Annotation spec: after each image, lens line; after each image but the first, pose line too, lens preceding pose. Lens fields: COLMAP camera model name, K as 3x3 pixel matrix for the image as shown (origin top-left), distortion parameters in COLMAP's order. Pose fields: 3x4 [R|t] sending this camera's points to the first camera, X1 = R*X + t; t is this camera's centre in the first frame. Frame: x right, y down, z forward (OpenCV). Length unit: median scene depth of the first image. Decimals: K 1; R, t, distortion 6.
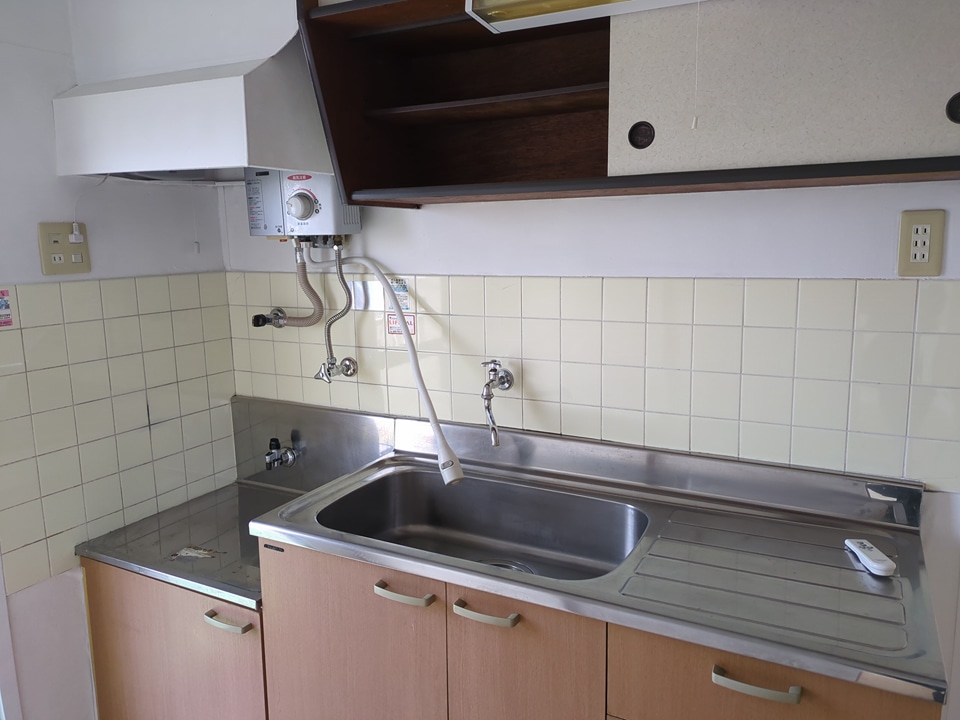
lens RADIAL K [[718.4, 0, 480.2], [0, 718.4, 345.5], [0, 0, 1]] dist [0.045399, -0.002892]
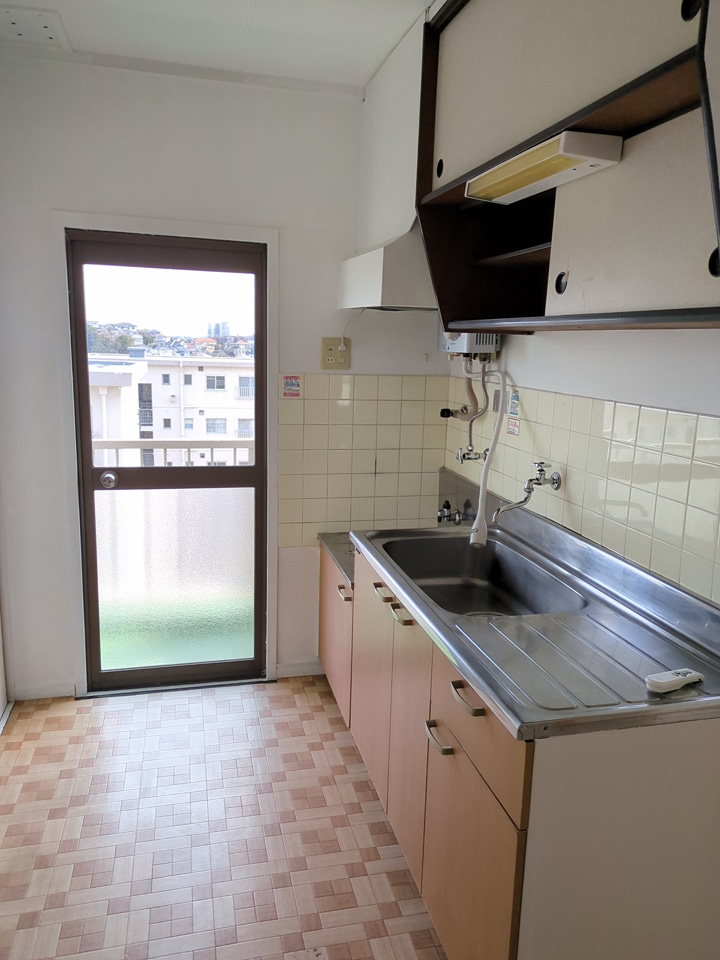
lens RADIAL K [[707.1, 0, 360.0], [0, 707.1, 480.0], [0, 0, 1]] dist [0.044673, -0.003106]
pose [[0.670514, 0.179322, -0.719899, 0.648557], [-0.154340, 0.982835, 0.101066, -0.022693], [0.725665, 0.043343, 0.686681, -0.044306]]
